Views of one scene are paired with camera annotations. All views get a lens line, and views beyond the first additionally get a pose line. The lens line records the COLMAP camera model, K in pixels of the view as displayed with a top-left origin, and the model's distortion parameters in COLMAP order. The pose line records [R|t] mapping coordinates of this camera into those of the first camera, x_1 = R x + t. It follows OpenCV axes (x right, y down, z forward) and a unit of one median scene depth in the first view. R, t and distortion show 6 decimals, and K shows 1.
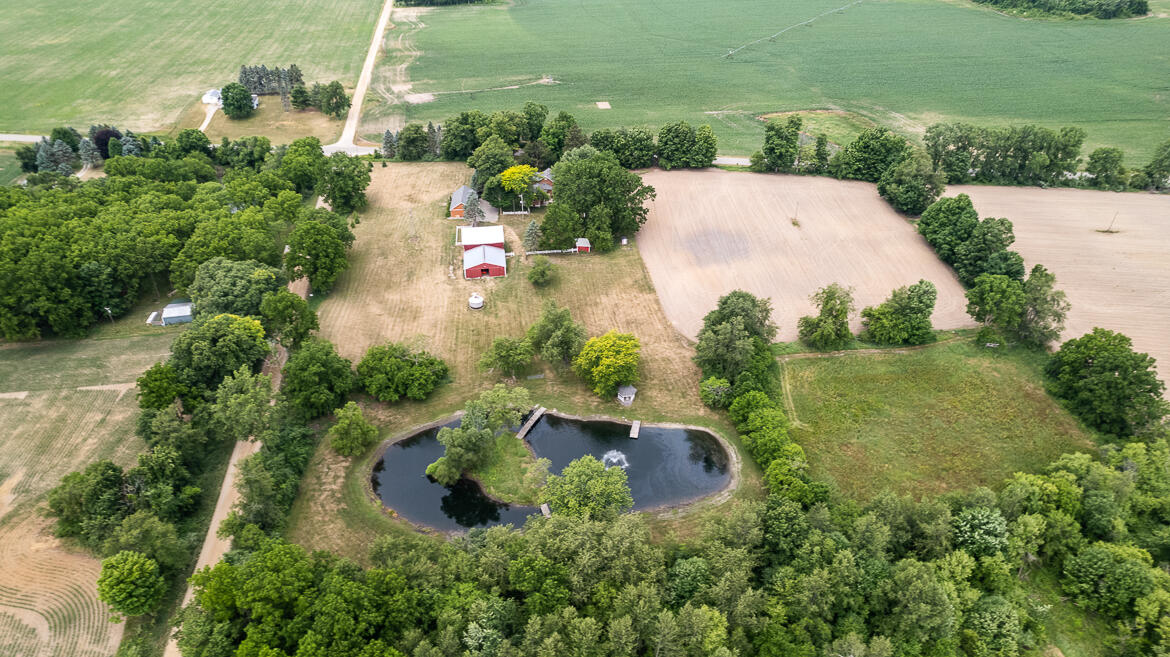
lens RADIAL K [[752.4, 0, 589.1], [0, 752.4, 327.0], [0, 0, 1]] dist [-0.080864, 0.083302]
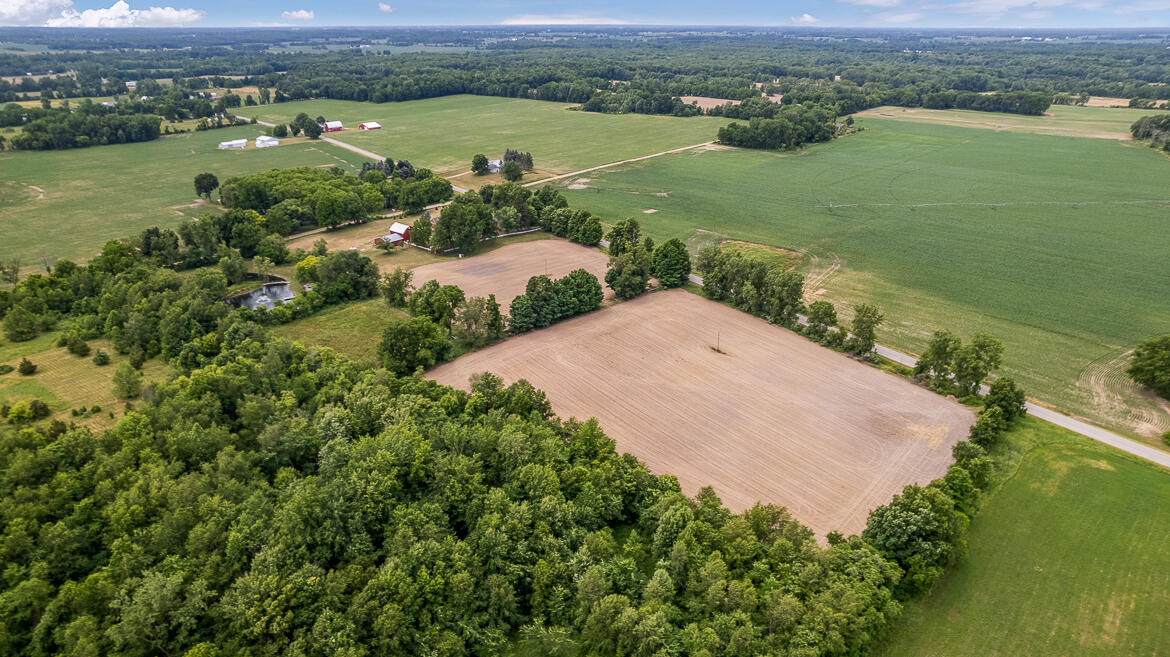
lens RADIAL K [[752.4, 0, 589.1], [0, 752.4, 327.0], [0, 0, 1]] dist [-0.080864, 0.083302]
pose [[0.657527, 0.290559, -0.695151, 1.340772], [-0.422080, 0.906329, -0.020408, -0.058637], [0.624105, 0.306828, 0.718574, 0.069732]]
